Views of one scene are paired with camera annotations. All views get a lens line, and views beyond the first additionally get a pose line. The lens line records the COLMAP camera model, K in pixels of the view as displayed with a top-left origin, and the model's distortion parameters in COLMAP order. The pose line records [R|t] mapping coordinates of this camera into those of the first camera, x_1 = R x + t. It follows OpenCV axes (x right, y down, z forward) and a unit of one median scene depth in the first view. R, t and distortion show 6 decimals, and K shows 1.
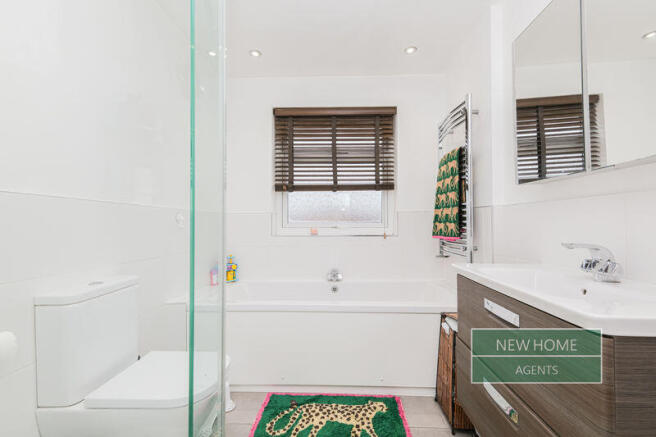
lens RADIAL K [[287.9, 0, 326.3], [0, 287.9, 220.0], [0, 0, 1]] dist [0.025218, -0.001210]
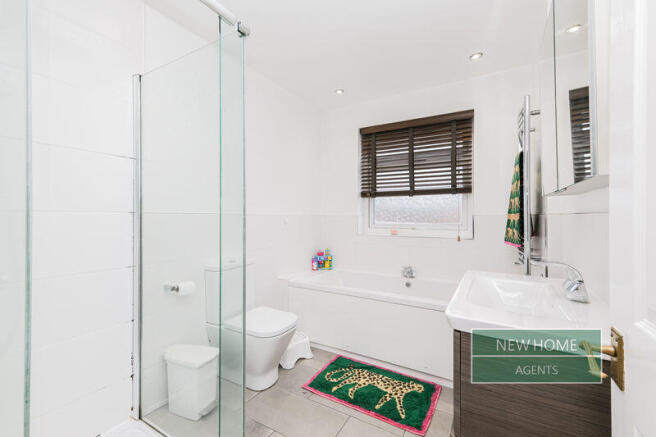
lens RADIAL K [[287.9, 0, 327.3], [0, 287.9, 215.8], [0, 0, 1]] dist [0.025218, -0.001210]
pose [[0.874036, 0.003535, -0.485849, 0.284027], [0.003899, 0.999890, 0.014291, -0.041537], [0.485846, -0.014385, 0.873926, -0.120328]]
